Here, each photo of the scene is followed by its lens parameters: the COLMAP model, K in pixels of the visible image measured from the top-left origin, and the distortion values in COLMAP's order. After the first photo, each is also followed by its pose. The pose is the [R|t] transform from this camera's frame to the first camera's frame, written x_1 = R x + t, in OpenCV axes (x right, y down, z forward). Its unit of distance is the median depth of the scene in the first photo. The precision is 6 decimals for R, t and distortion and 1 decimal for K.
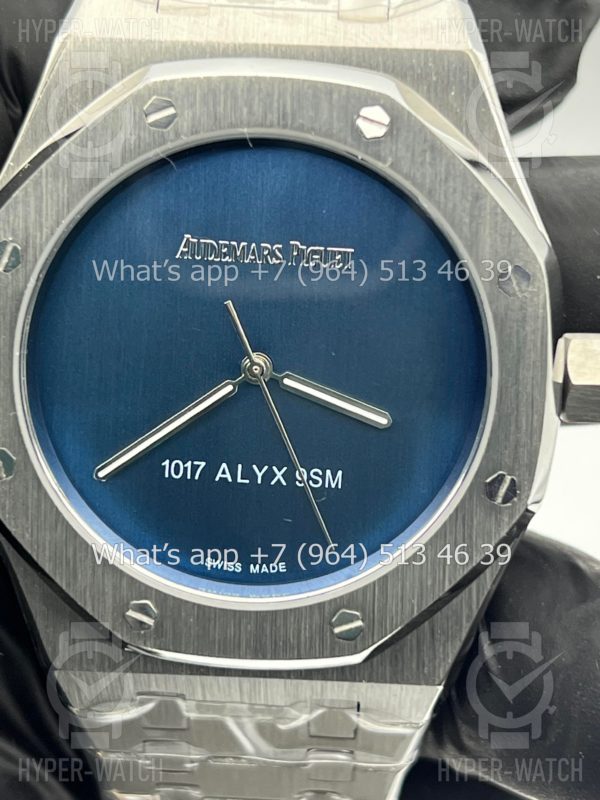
lens RADIAL K [[1873.9, 0, 300.0], [0, 1873.9, 400.0], [0, 0, 1]] dist [0.206934, 0.409052]
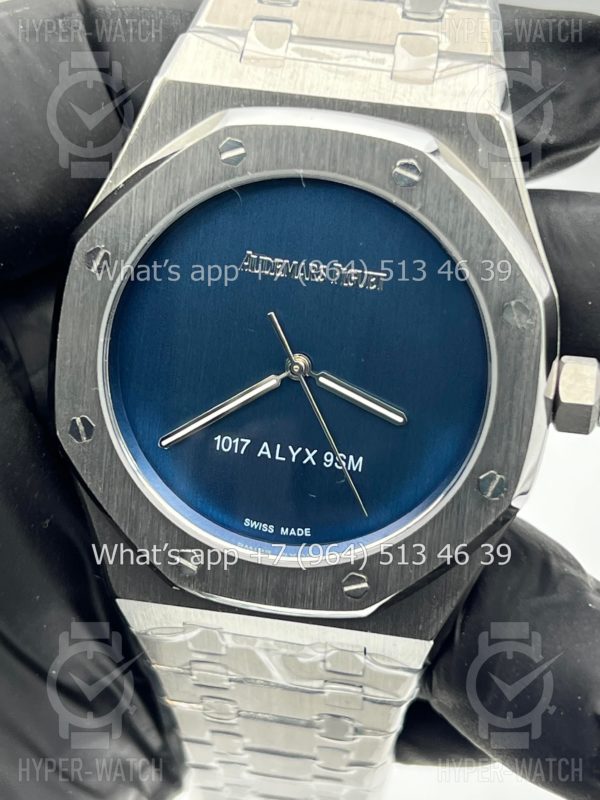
lens RADIAL K [[1873.9, 0, 300.0], [0, 1873.9, 400.0], [0, 0, 1]] dist [0.206934, 0.409052]
pose [[0.993152, 0.083724, -0.081482, 0.078174], [-0.078895, 0.995028, 0.060778, -0.069225], [0.086165, -0.053934, 0.994820, -0.195991]]
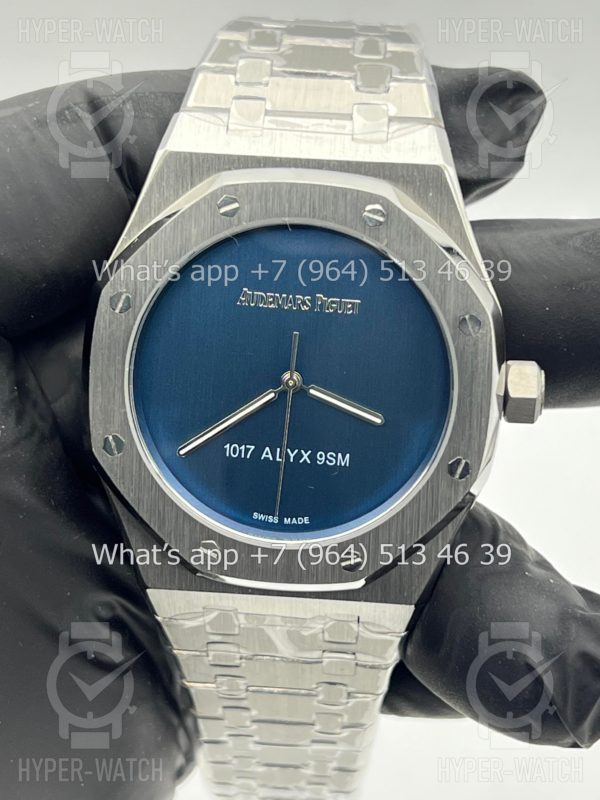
lens RADIAL K [[1873.9, 0, 300.0], [0, 1873.9, 400.0], [0, 0, 1]] dist [0.206934, 0.409052]
pose [[0.999679, 0.018646, -0.017145, 0.008540], [-0.018437, 0.999755, 0.012270, -0.020871], [0.017369, -0.011950, 0.999778, -0.442935]]
